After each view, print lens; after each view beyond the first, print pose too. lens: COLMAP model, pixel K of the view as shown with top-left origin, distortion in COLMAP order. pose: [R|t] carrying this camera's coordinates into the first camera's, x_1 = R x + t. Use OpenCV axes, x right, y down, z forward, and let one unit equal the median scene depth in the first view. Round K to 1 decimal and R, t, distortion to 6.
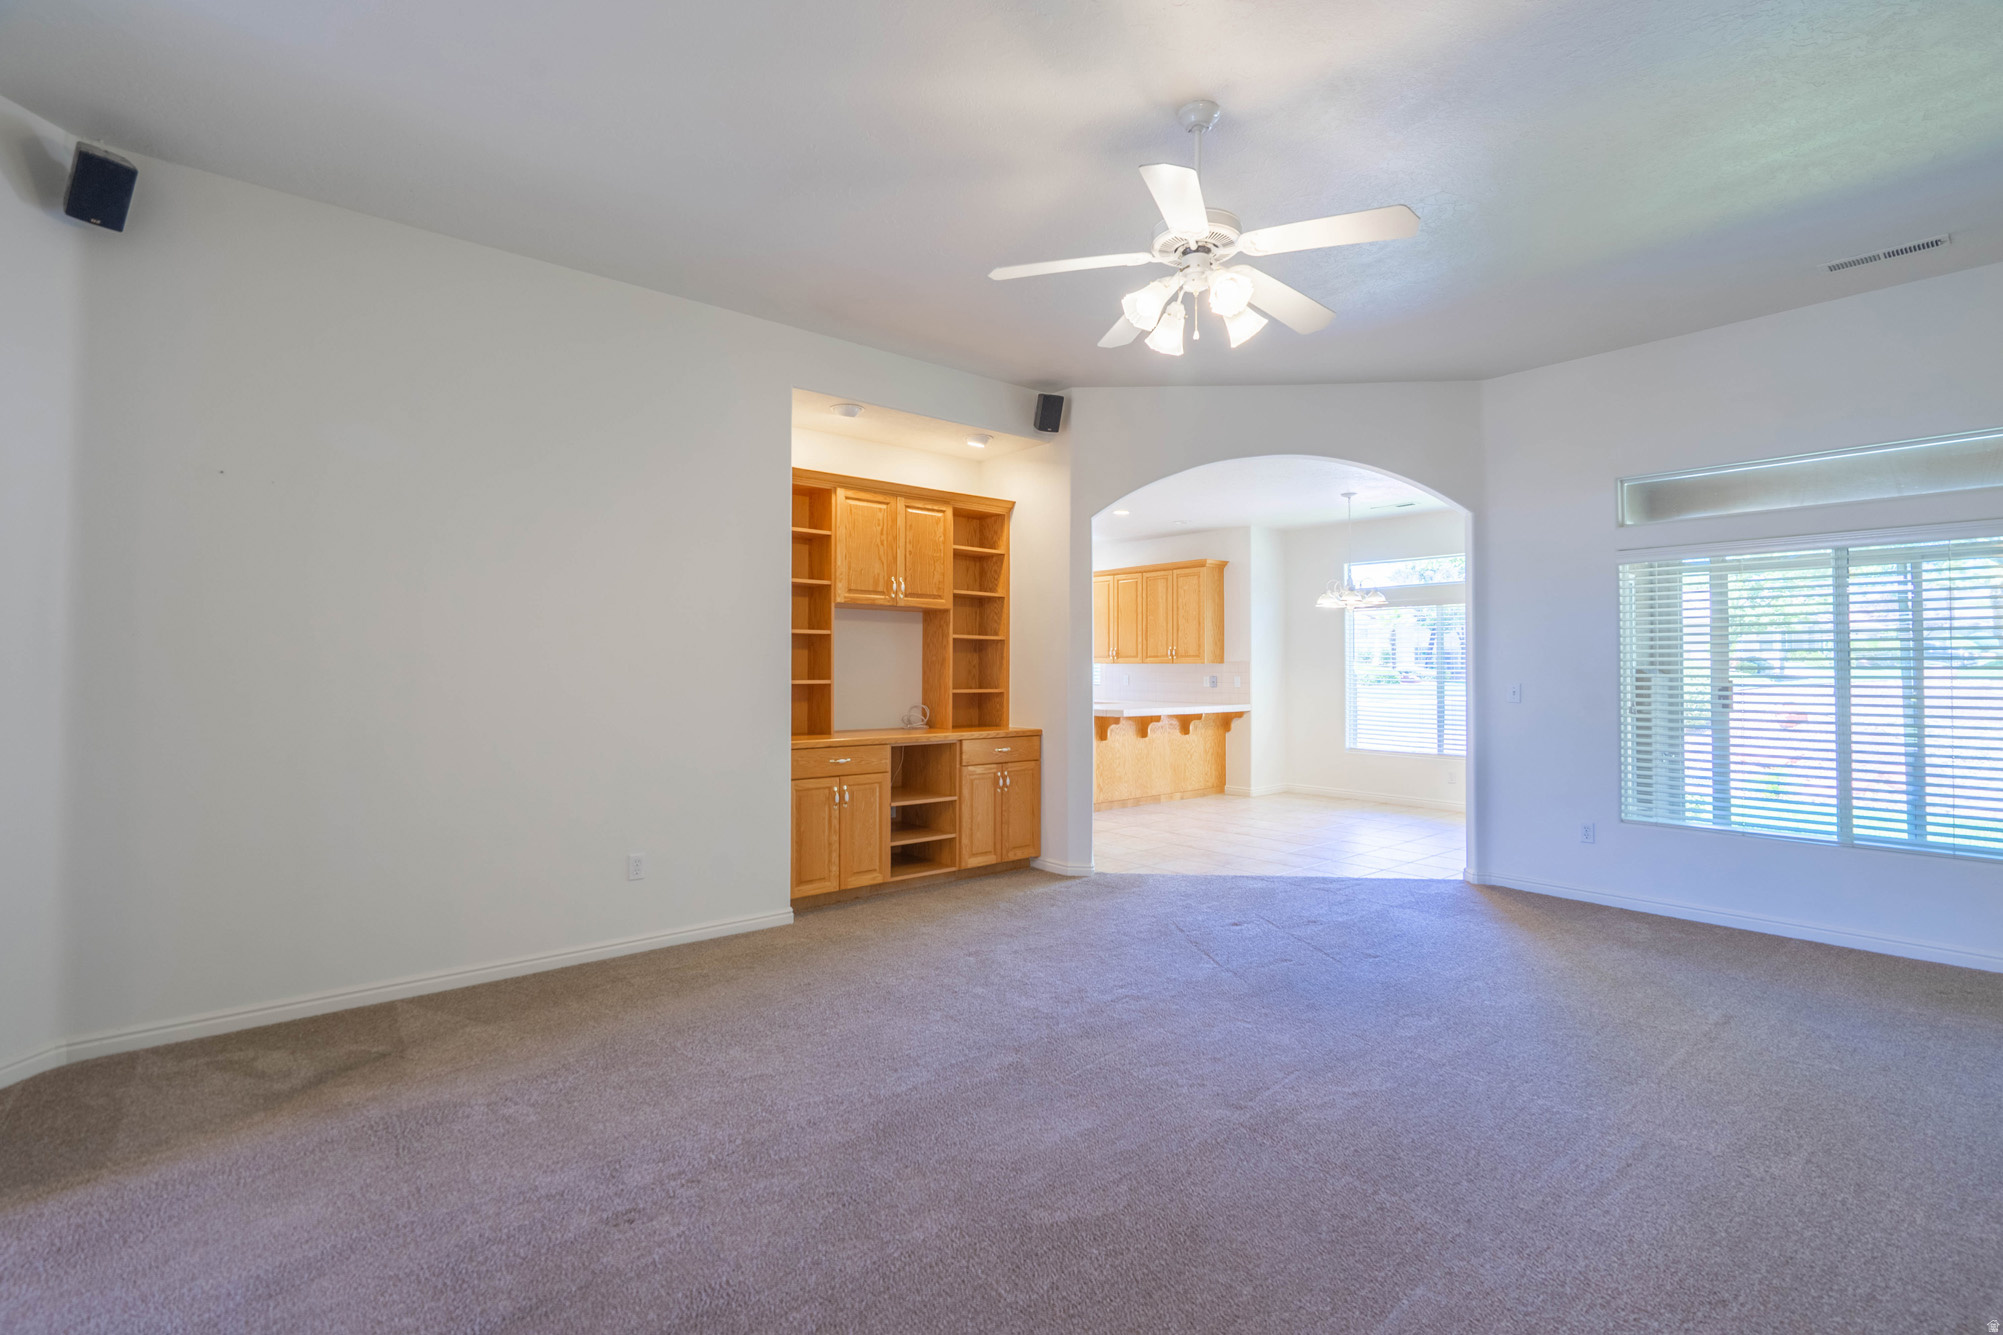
lens RADIAL K [[911.5, 0, 1005.0], [0, 911.5, 667.1], [0, 0, 1]] dist [-0.005518, 0.002766]
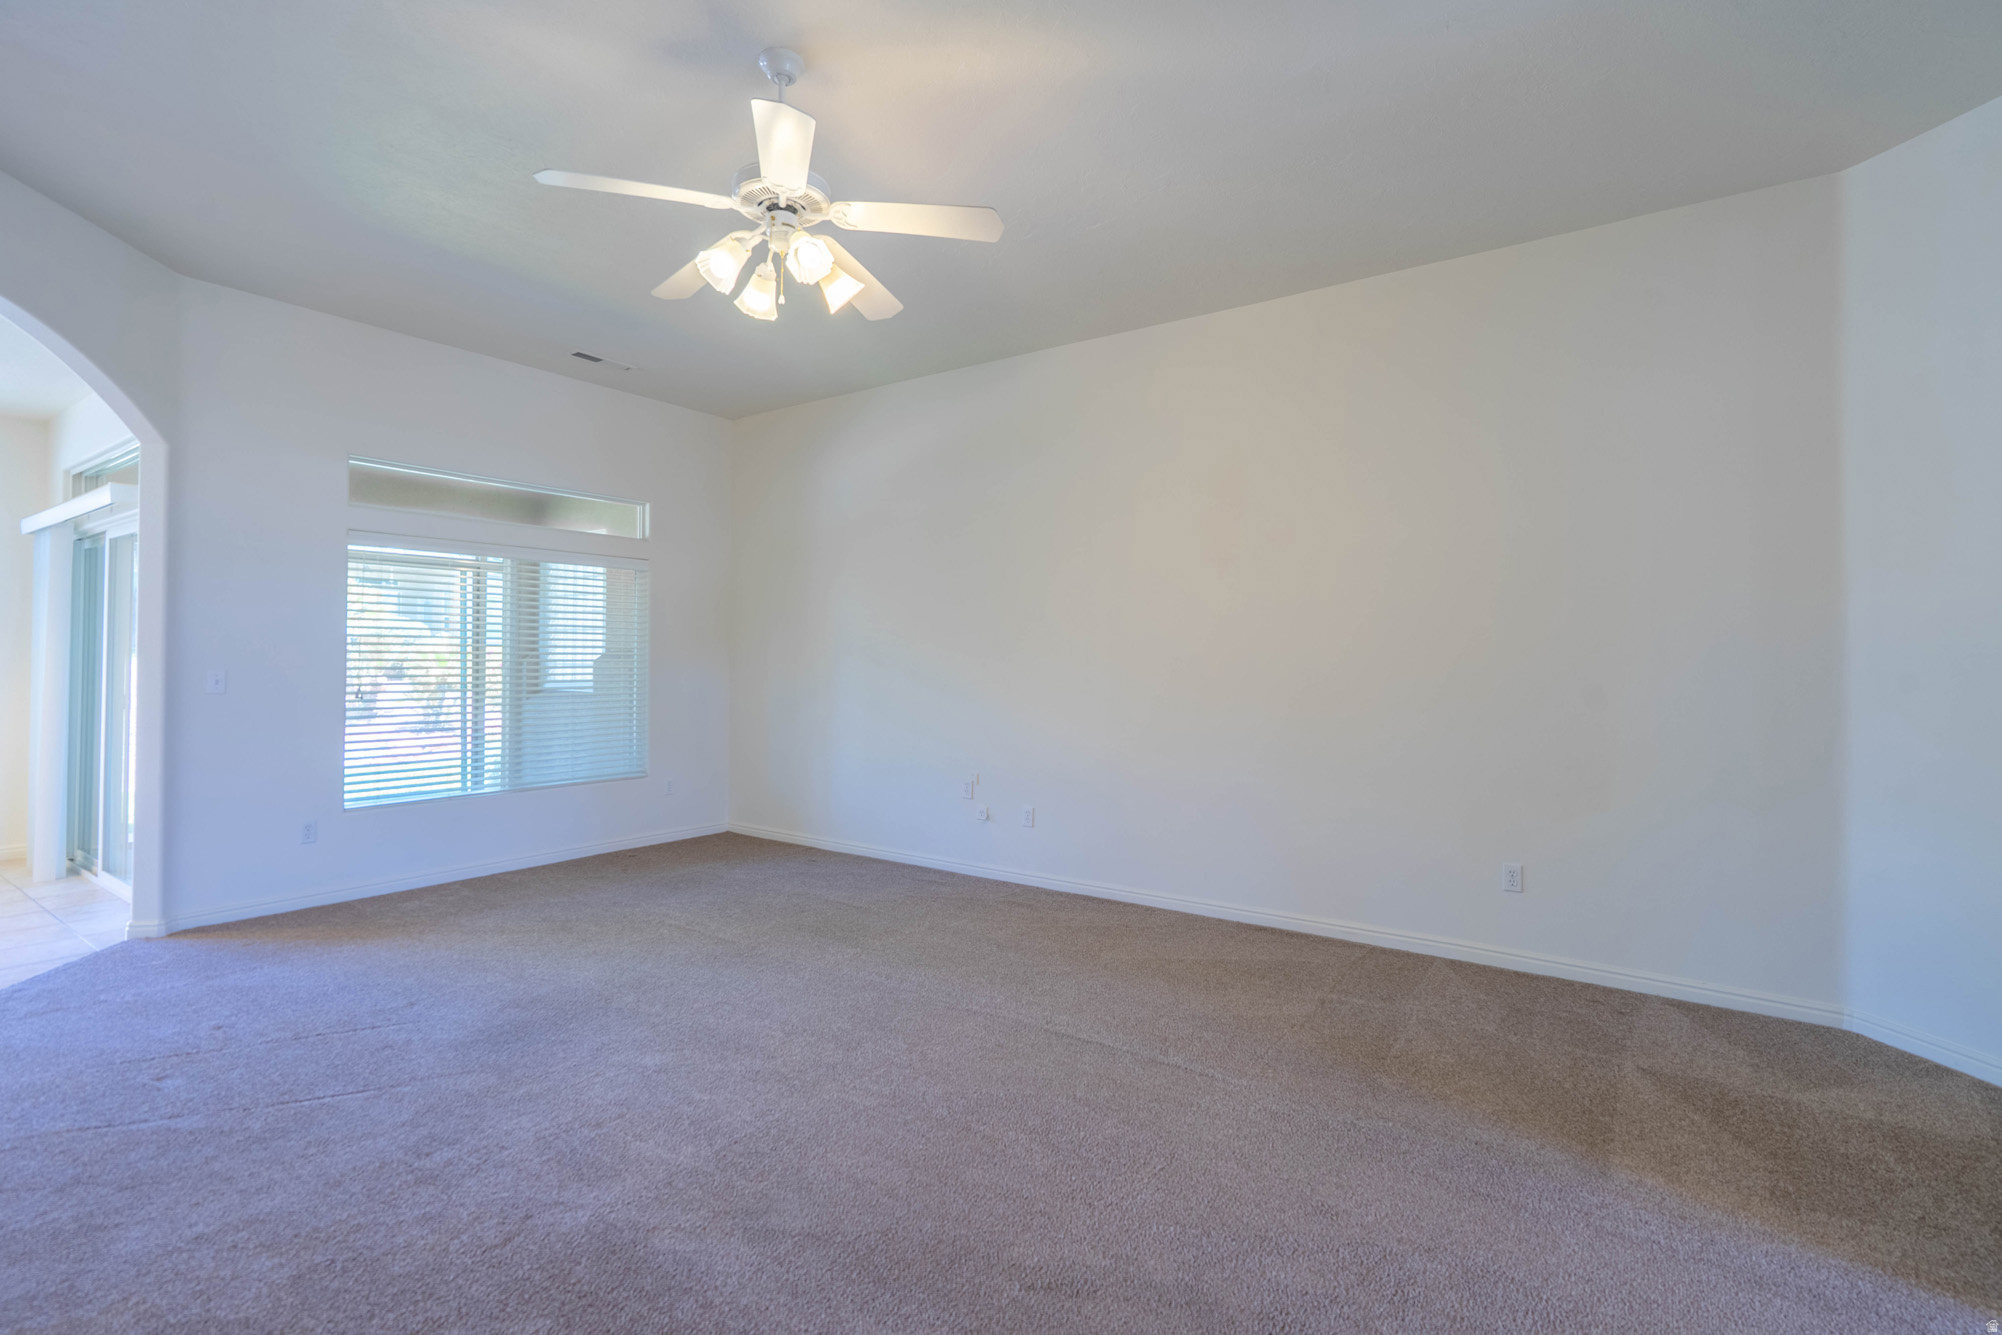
lens RADIAL K [[911.0, 0, 1003.1], [0, 911.0, 654.4], [0, 0, 1]] dist [-0.005518, 0.002766]
pose [[-0.237742, -0.000259, 0.971328, -0.351674], [-0.008360, 0.999963, -0.001780, -0.000566], [-0.971292, -0.008543, -0.237736, 0.461529]]
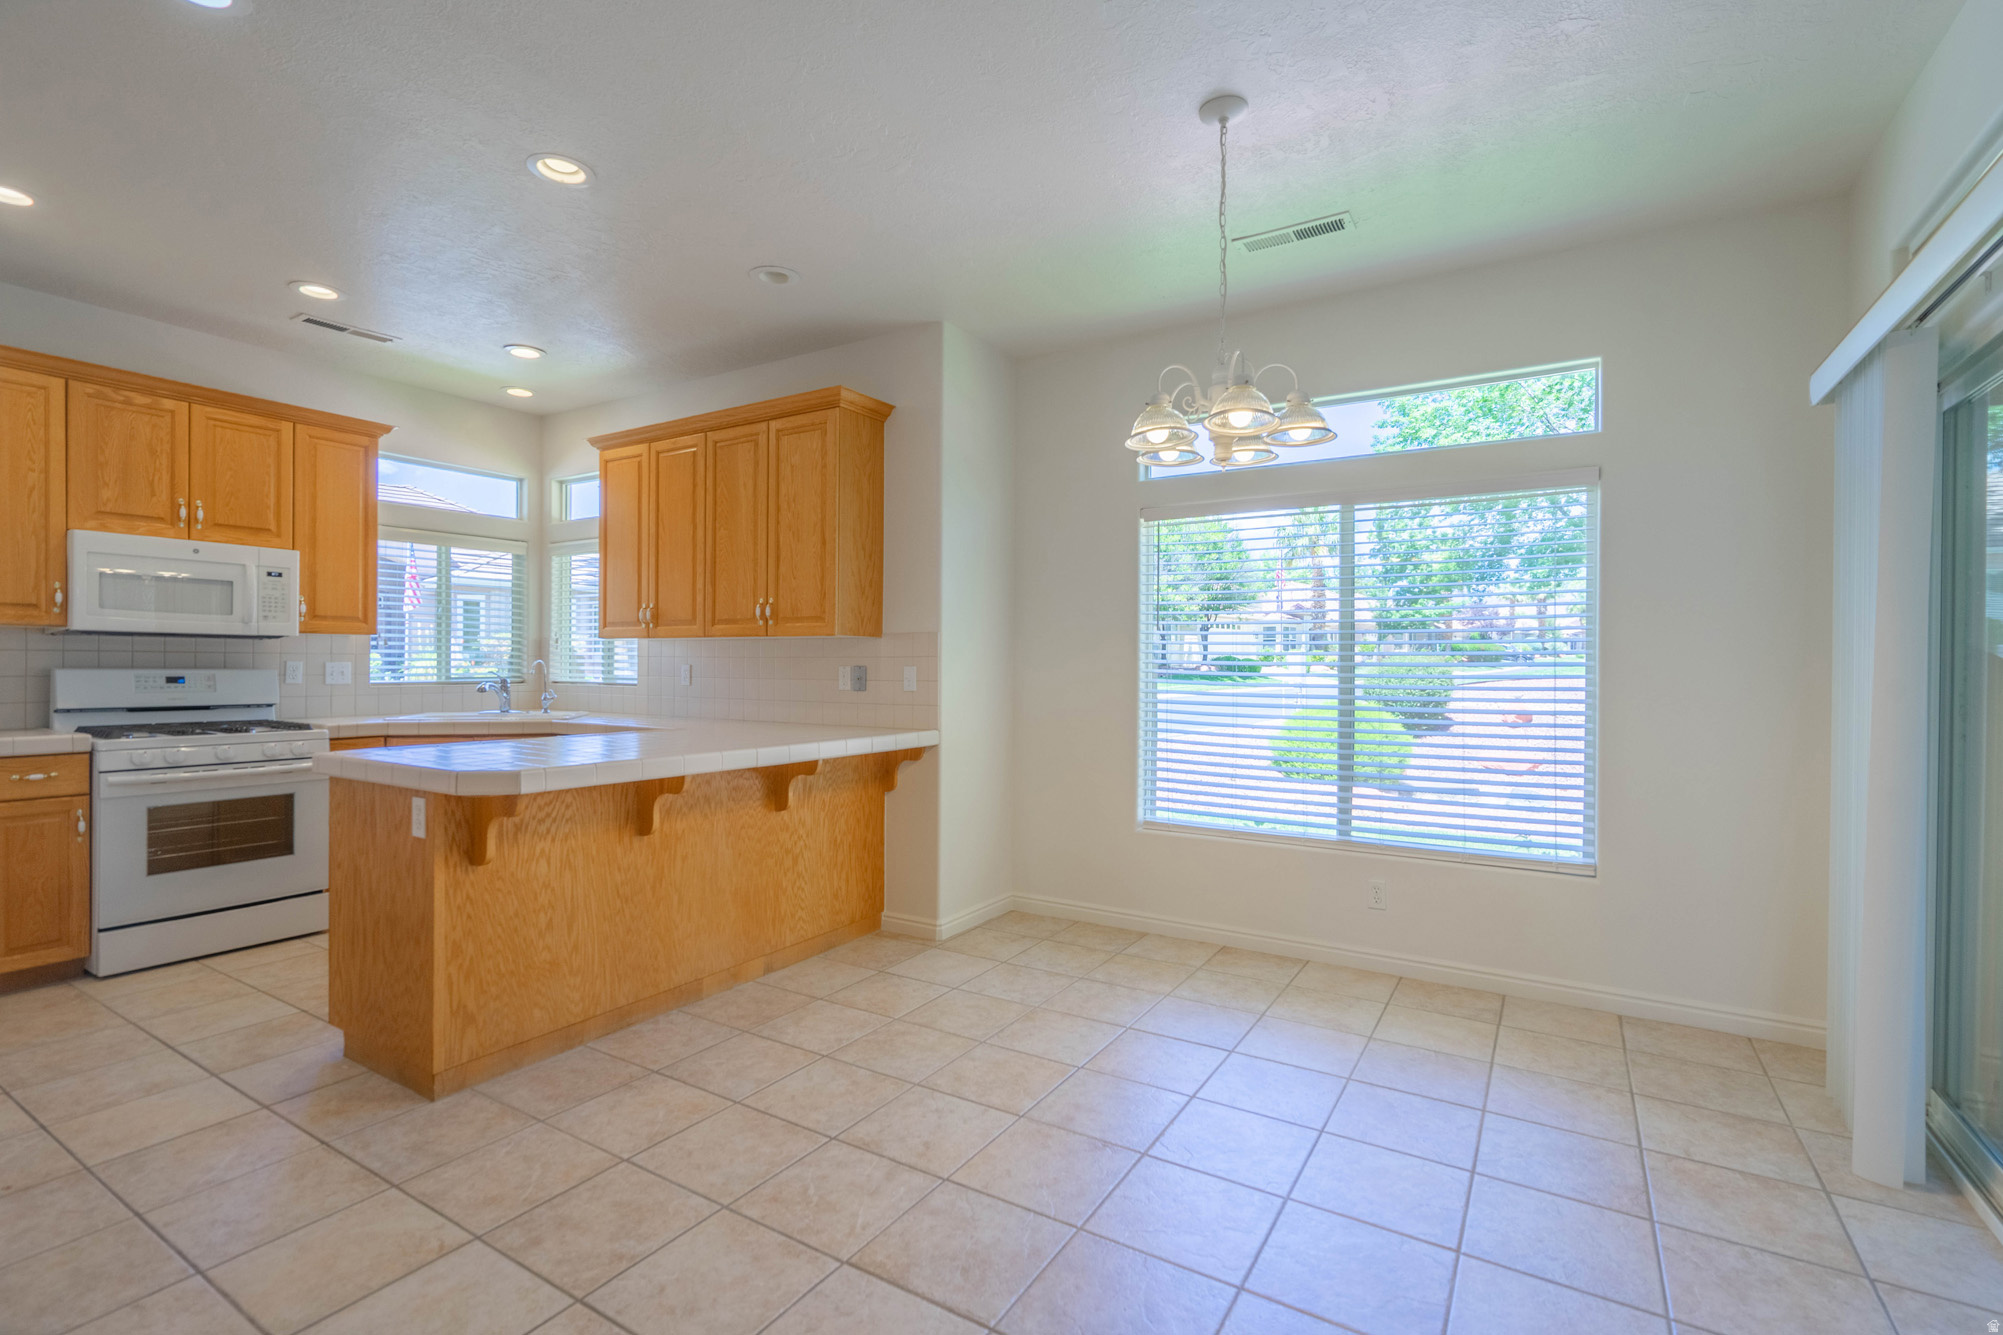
lens RADIAL K [[911.5, 0, 1005.7], [0, 911.5, 668.3], [0, 0, 1]] dist [-0.005518, 0.002766]
pose [[0.951202, 0.006312, 0.308505, 0.263926], [-0.010321, 0.999882, 0.011366, 0.007621], [-0.308397, -0.013996, 0.951155, 0.914342]]
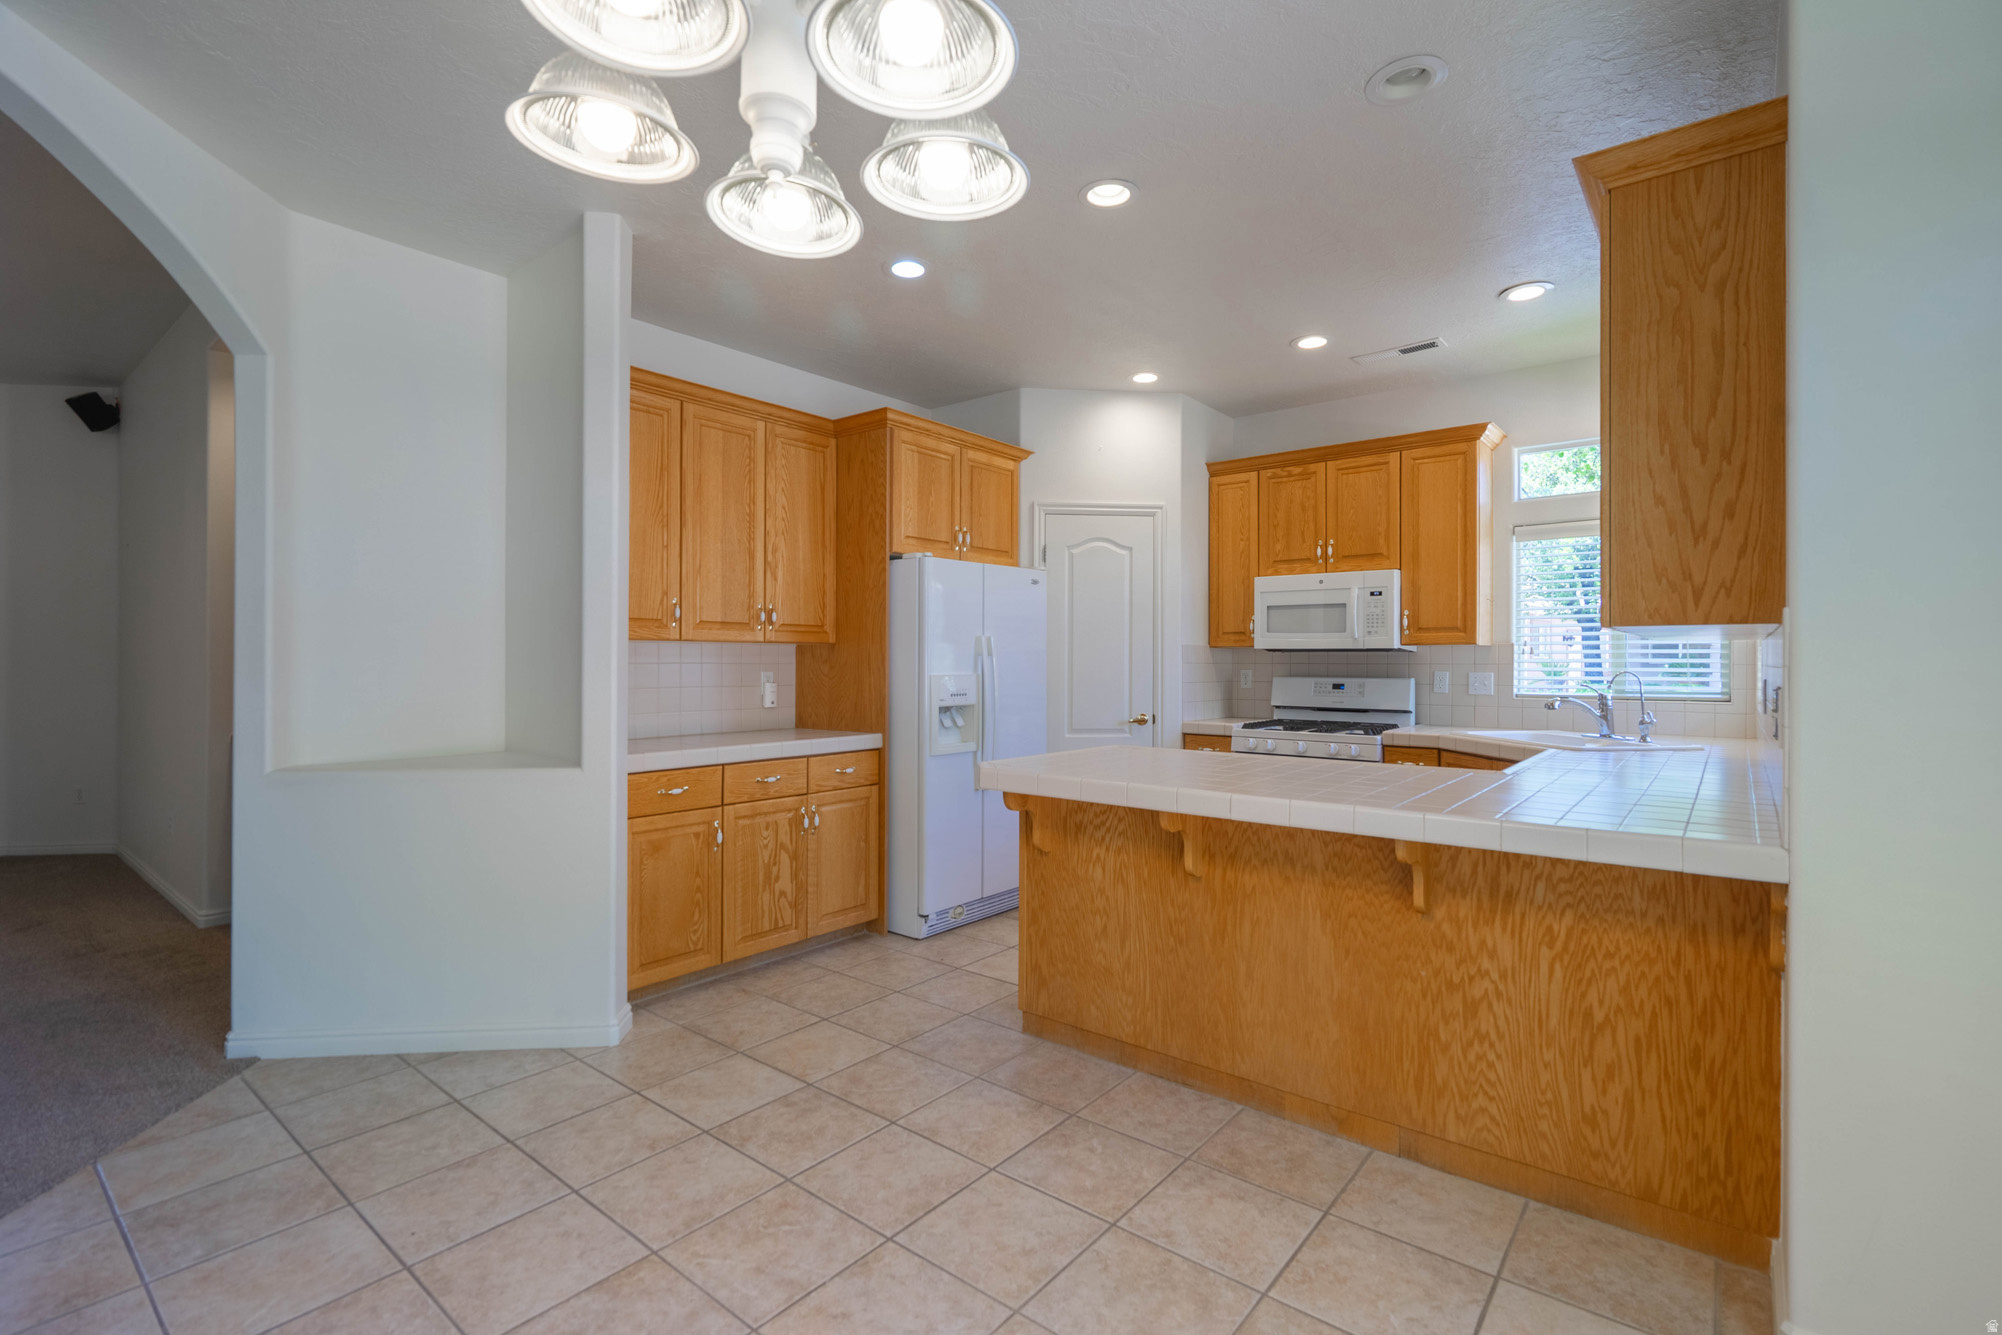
lens RADIAL K [[911.0, 0, 993.0], [0, 911.0, 662.7], [0, 0, 1]] dist [-0.005518, 0.002766]
pose [[0.172838, 0.002410, -0.984947, 0.671574], [0.007880, 0.999962, 0.003829, 0.002608], [0.984919, -0.008423, 0.172813, 1.309744]]
